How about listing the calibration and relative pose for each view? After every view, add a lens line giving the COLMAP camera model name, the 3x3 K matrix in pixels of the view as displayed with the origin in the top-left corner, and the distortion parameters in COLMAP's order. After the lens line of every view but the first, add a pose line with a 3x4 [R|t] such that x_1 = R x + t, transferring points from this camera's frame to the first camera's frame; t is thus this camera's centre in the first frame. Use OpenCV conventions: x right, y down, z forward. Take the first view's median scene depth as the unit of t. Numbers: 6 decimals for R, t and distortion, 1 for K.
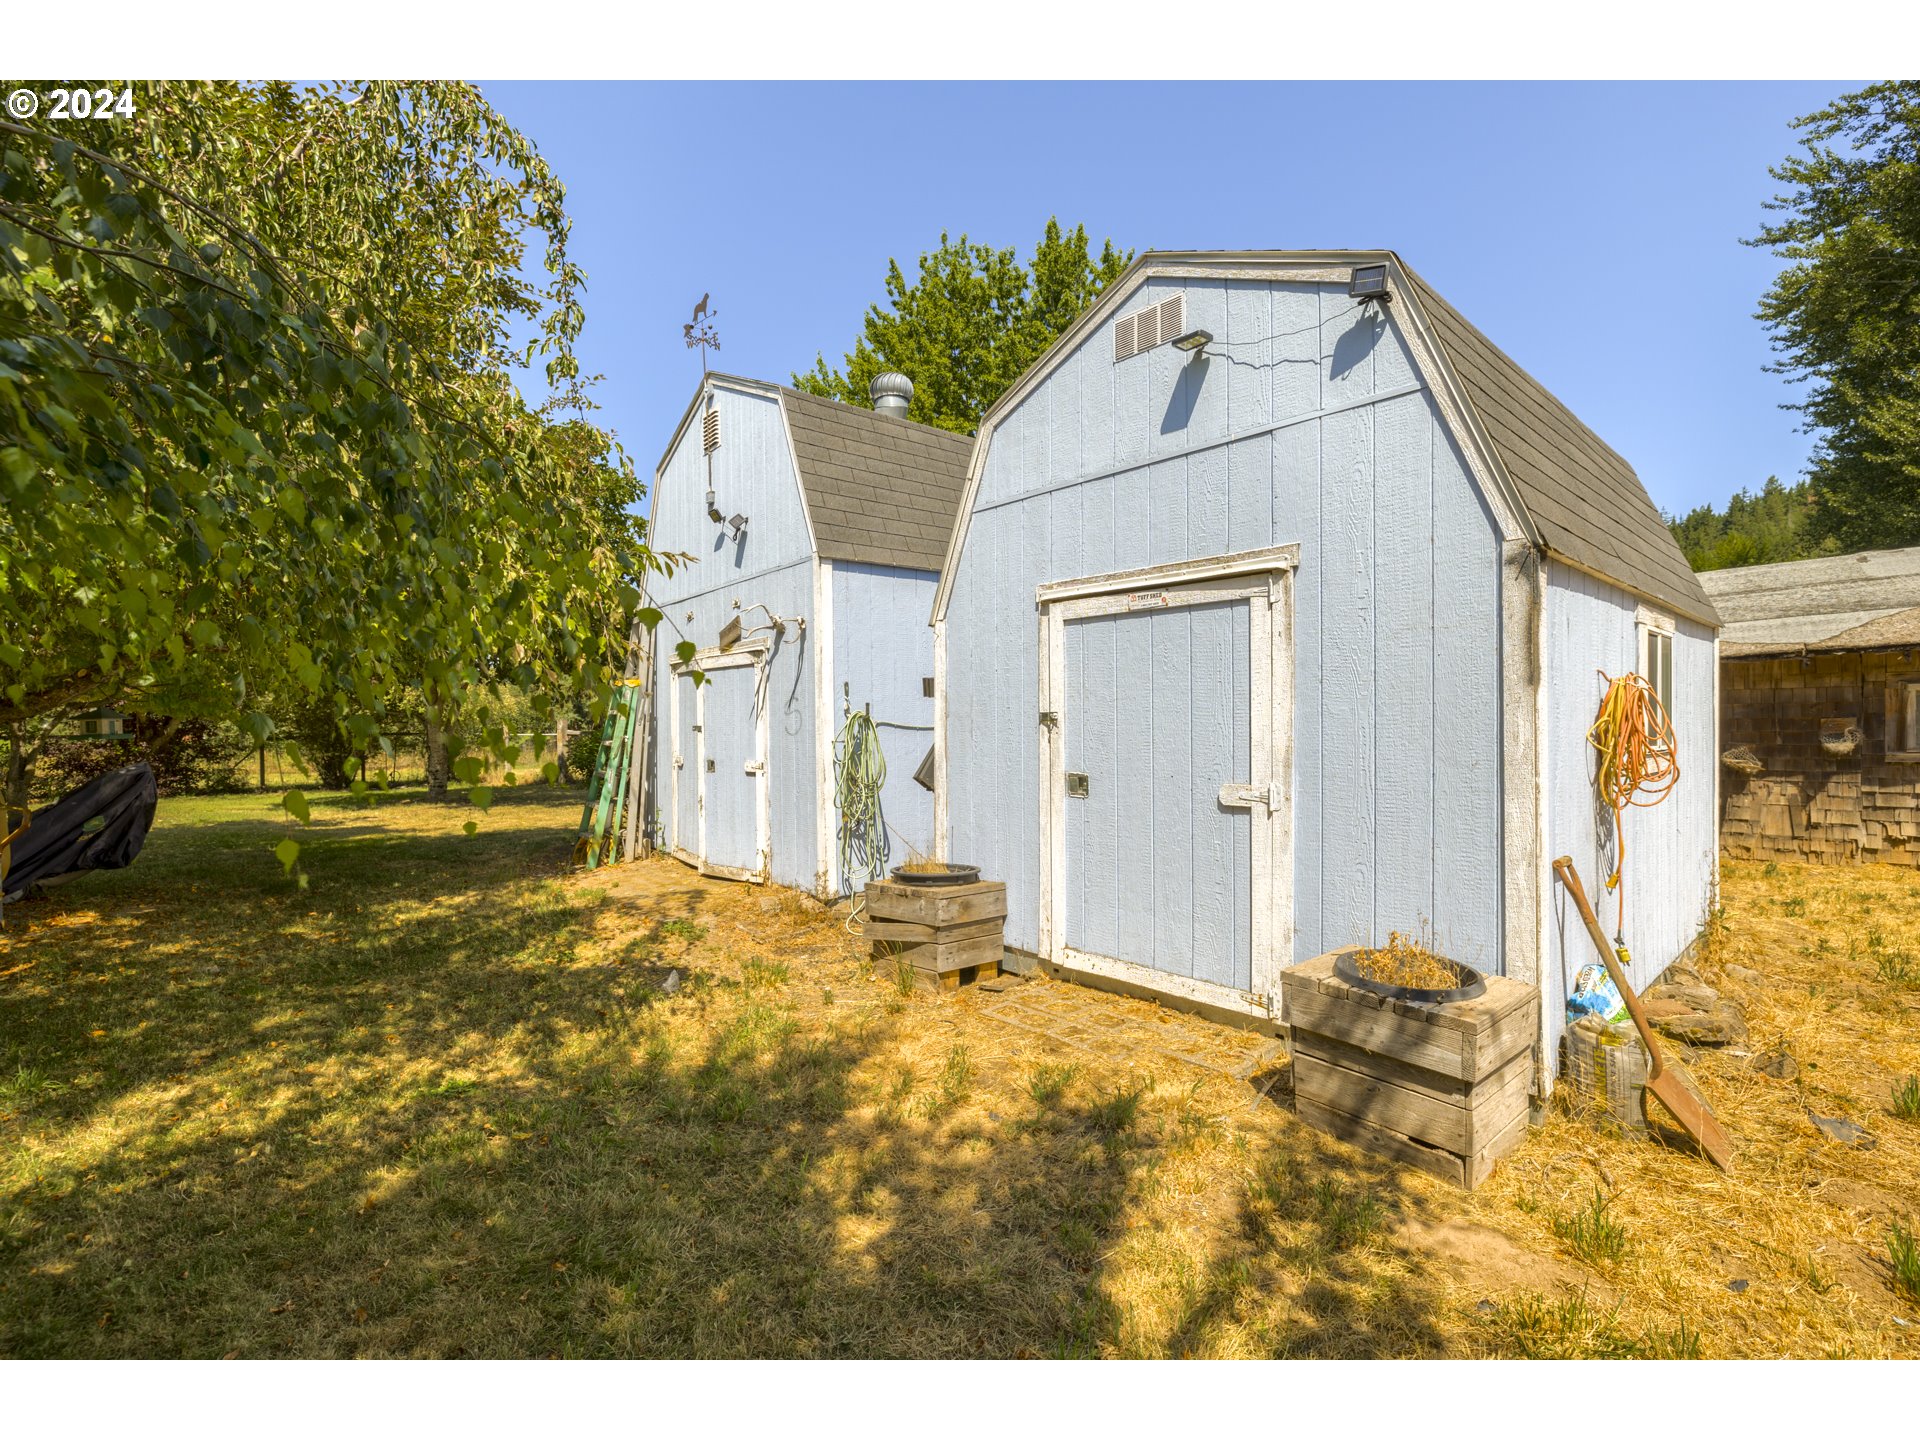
lens RADIAL K [[904.1, 0, 960.0], [0, 904.1, 720.0], [0, 0, 1]] dist [-0.003182, -0.000225]
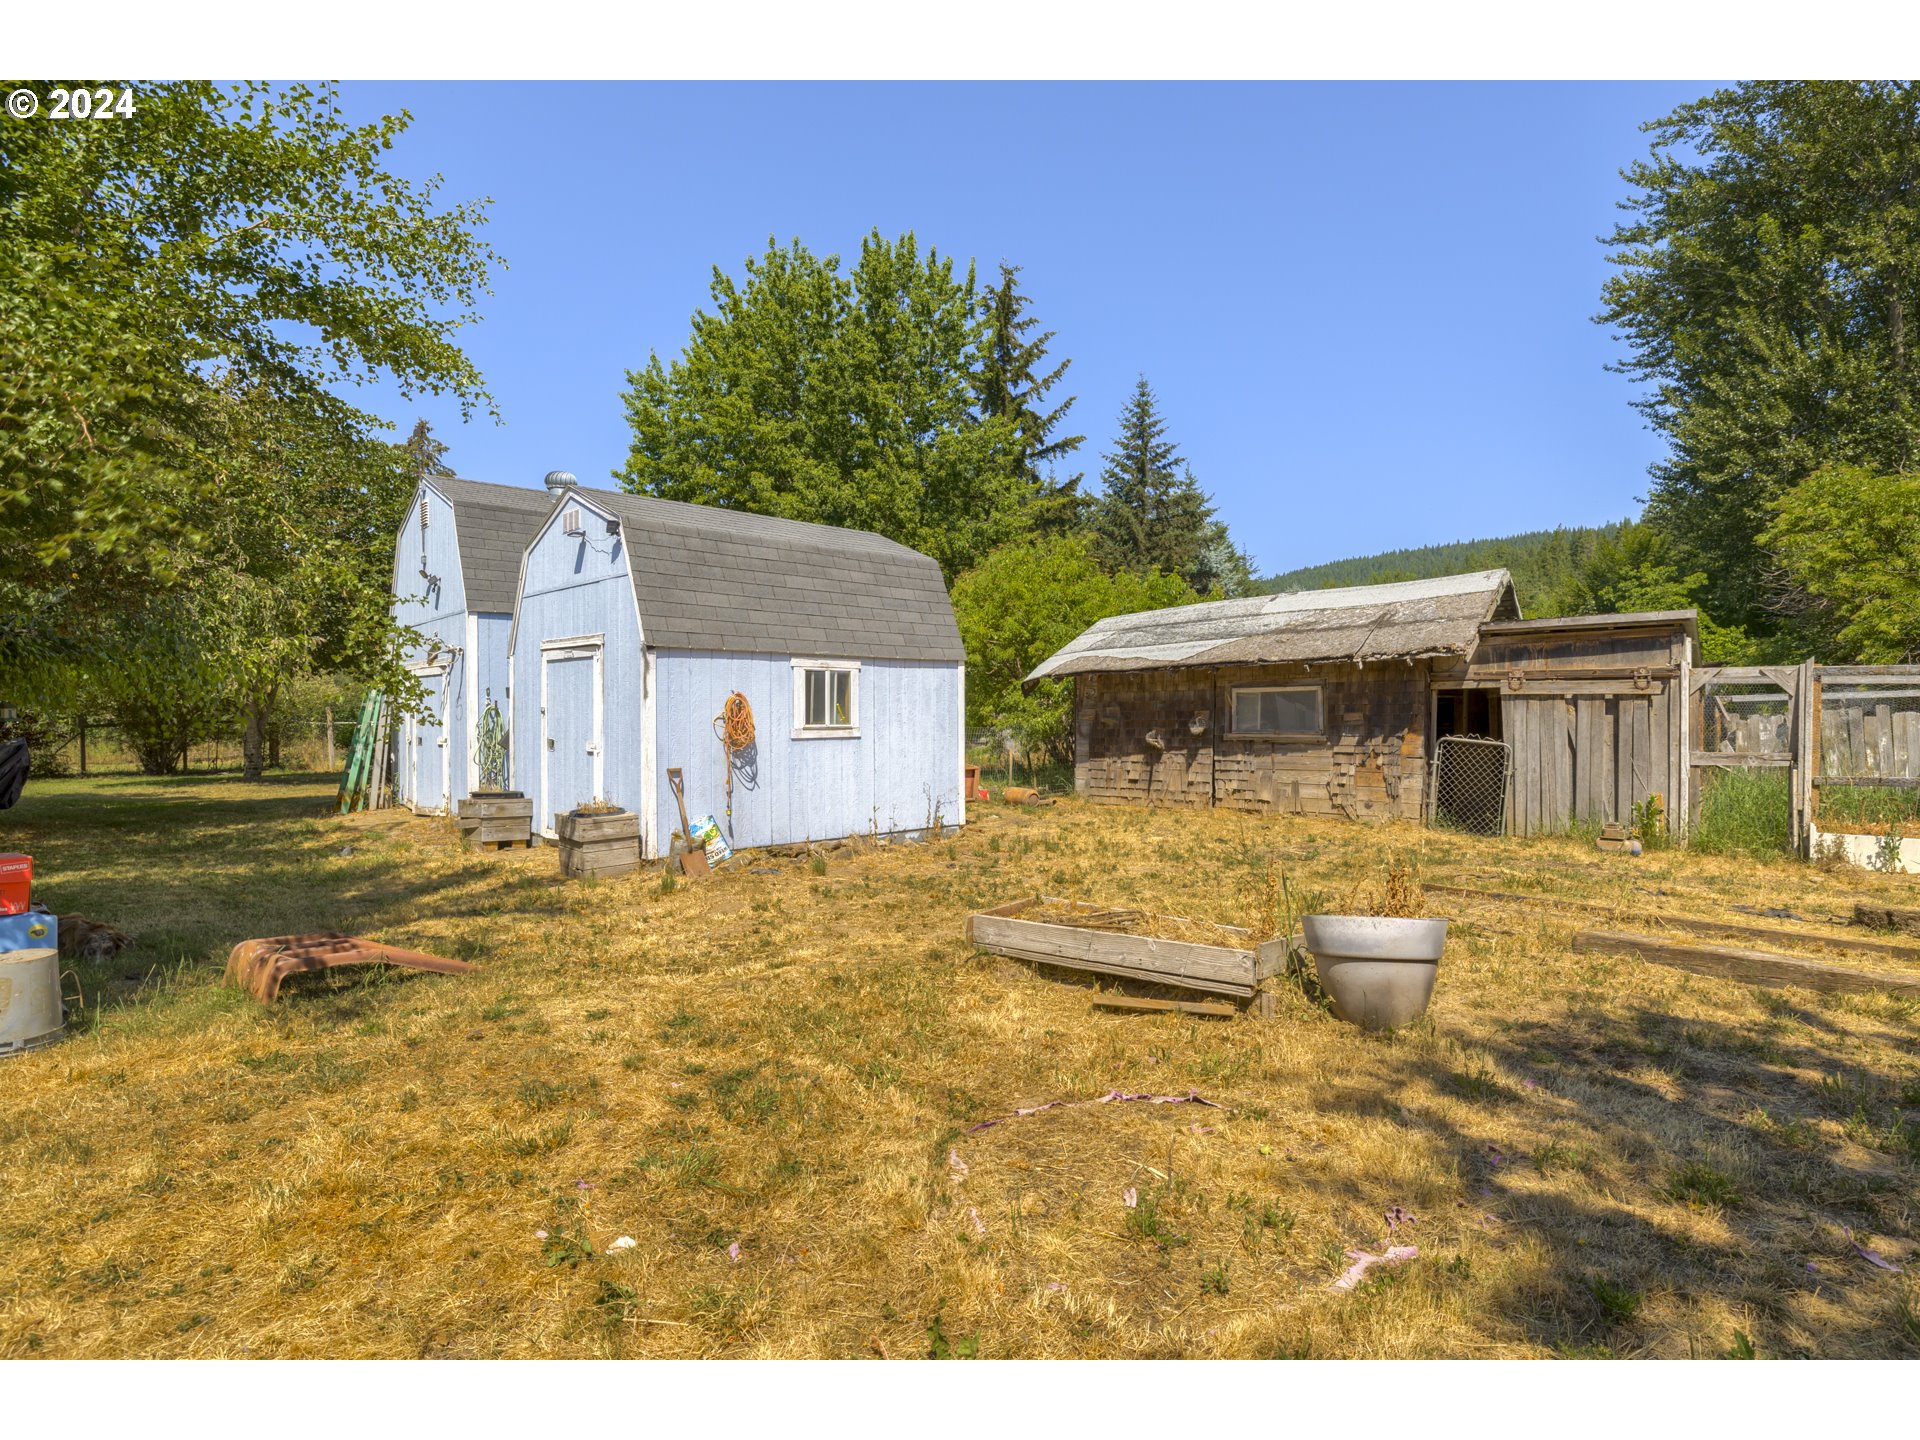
lens RADIAL K [[1030.7, 0, 954.7], [0, 1030.7, 710.7], [0, 0, 1]] dist [0.001148, -0.001241]
pose [[0.998556, 0.002700, 0.053645, 0.159956], [-0.002766, 0.999996, 0.001159, -0.001162], [-0.053642, -0.001306, 0.998559, -0.232269]]
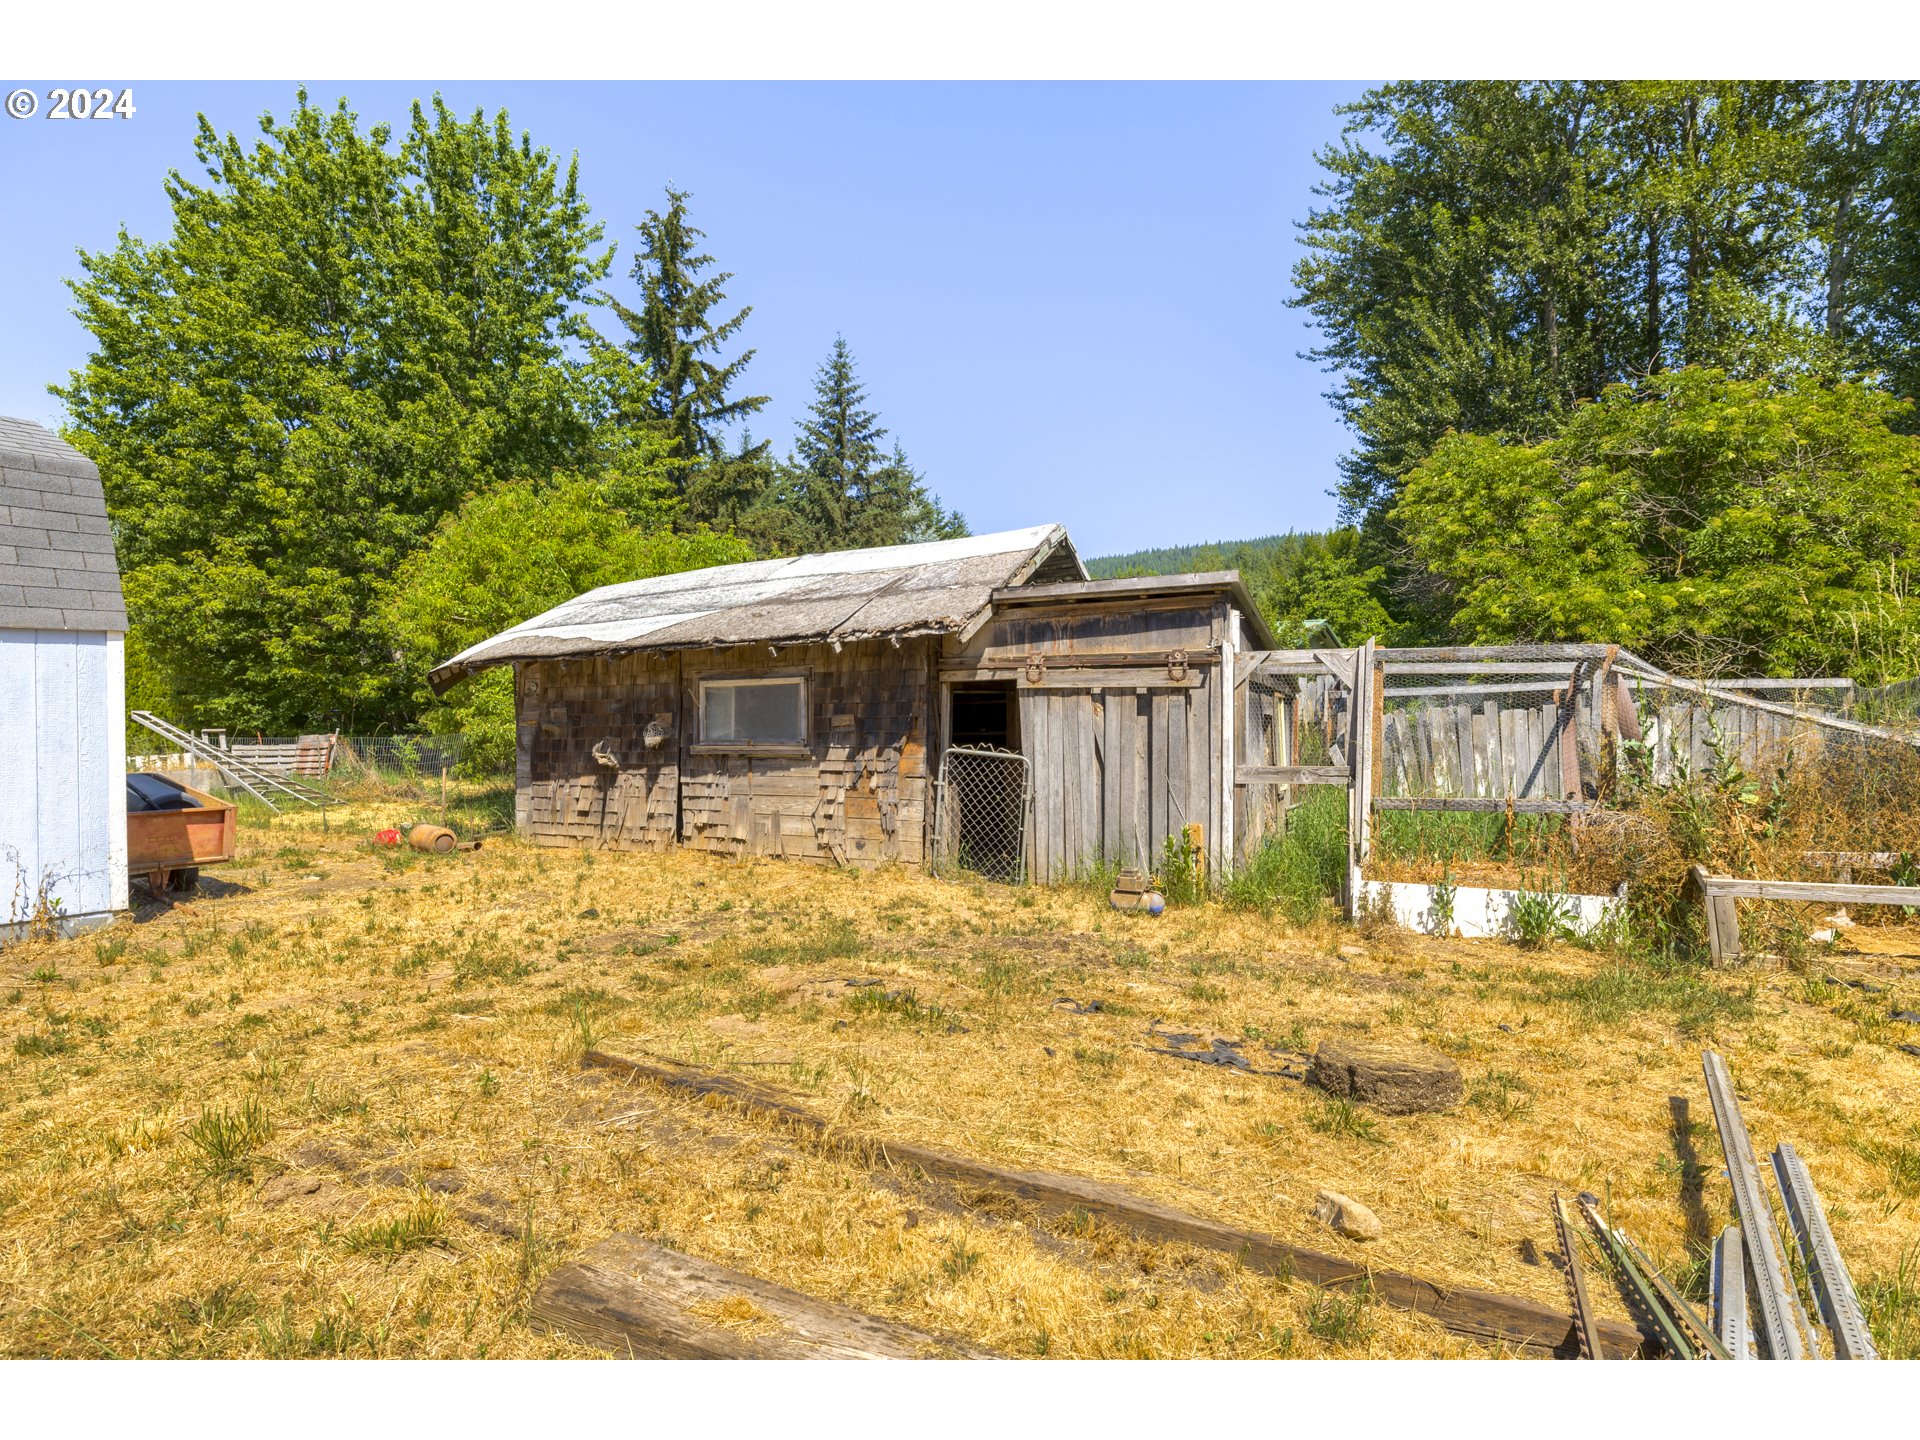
lens RADIAL K [[1108.2, 0, 960.0], [0, 1108.2, 720.0], [0, 0, 1]] dist [0.005089, 0.002000]
pose [[0.957271, -0.005575, 0.289138, 0.315081], [0.003034, 0.999953, 0.009236, -0.001757], [-0.289176, -0.007964, 0.957243, -0.116183]]
